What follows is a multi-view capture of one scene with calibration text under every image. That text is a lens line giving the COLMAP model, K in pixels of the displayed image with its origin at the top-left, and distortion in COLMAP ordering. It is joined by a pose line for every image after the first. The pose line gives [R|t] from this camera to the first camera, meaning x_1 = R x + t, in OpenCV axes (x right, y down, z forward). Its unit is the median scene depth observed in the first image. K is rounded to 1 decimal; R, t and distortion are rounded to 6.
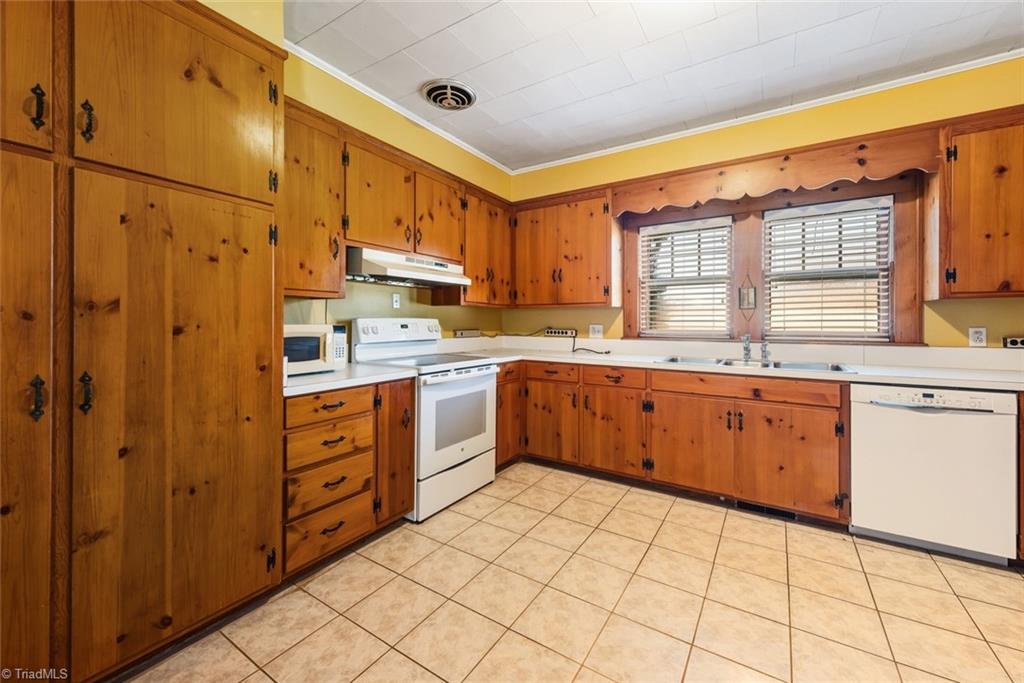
lens RADIAL K [[403.7, 0, 519.4], [0, 403.7, 322.3], [0, 0, 1]] dist [0.010813, -0.003138]
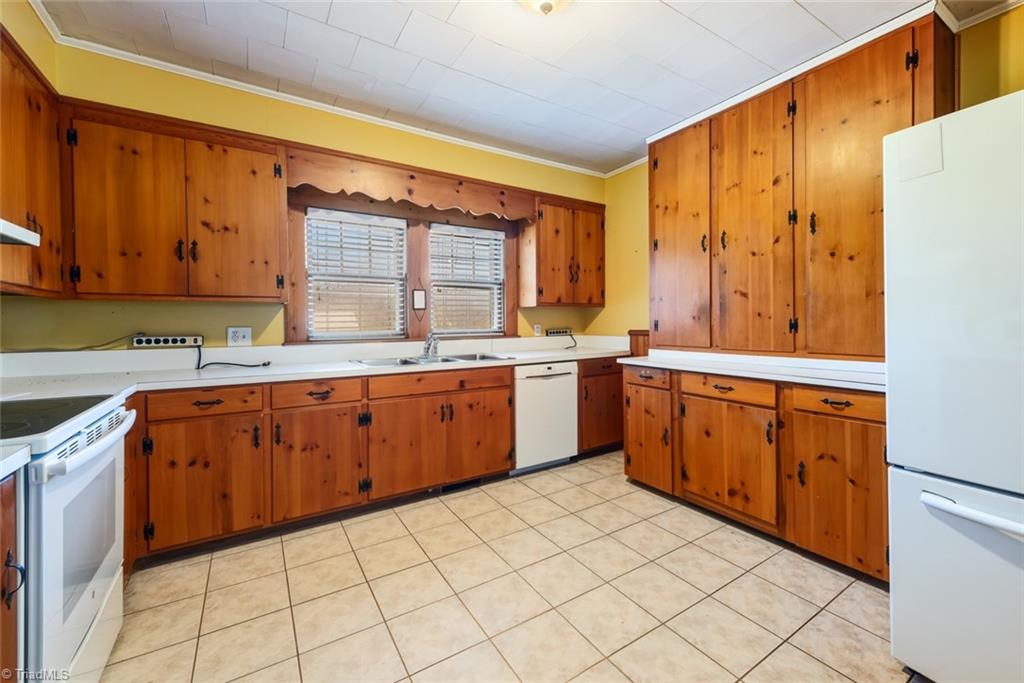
lens RADIAL K [[403.7, 0, 536.8], [0, 403.7, 325.8], [0, 0, 1]] dist [0.010813, -0.003138]
pose [[0.426393, -0.014370, 0.904424, -0.326001], [0.009127, 0.999891, 0.011584, -0.000505], [-0.904492, 0.003315, 0.426477, 0.305321]]
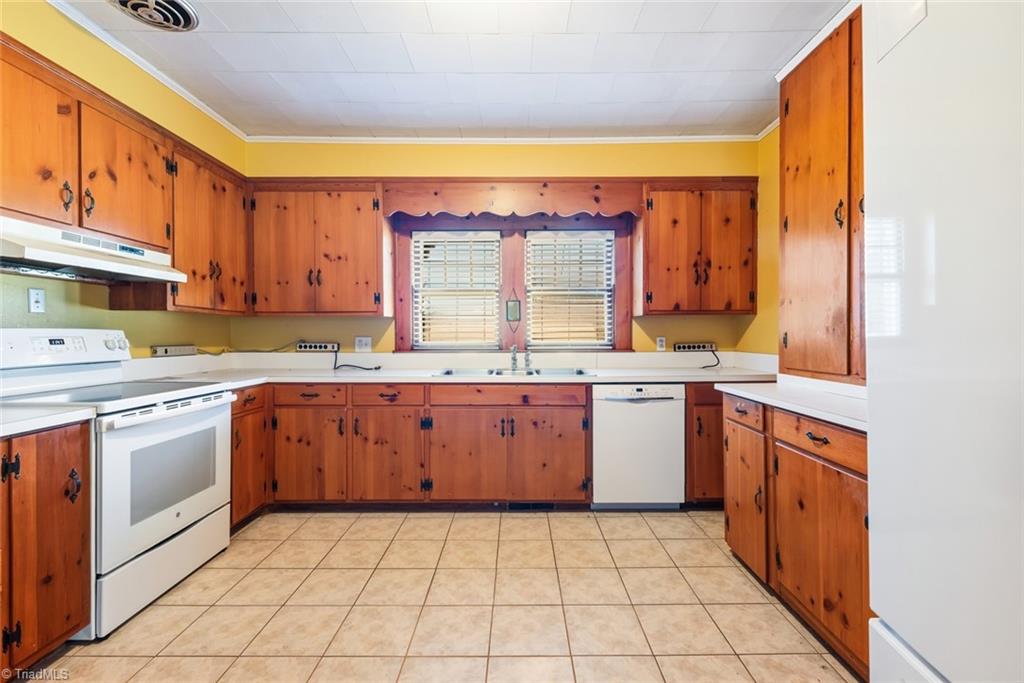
lens RADIAL K [[437.9, 0, 520.7], [0, 437.9, 337.7], [0, 0, 1]] dist [0.011882, -0.004788]
pose [[0.842941, -0.008043, 0.537946, -0.045112], [0.003704, 0.999951, 0.009147, 0.000348], [-0.537993, -0.005718, 0.842930, 0.026910]]
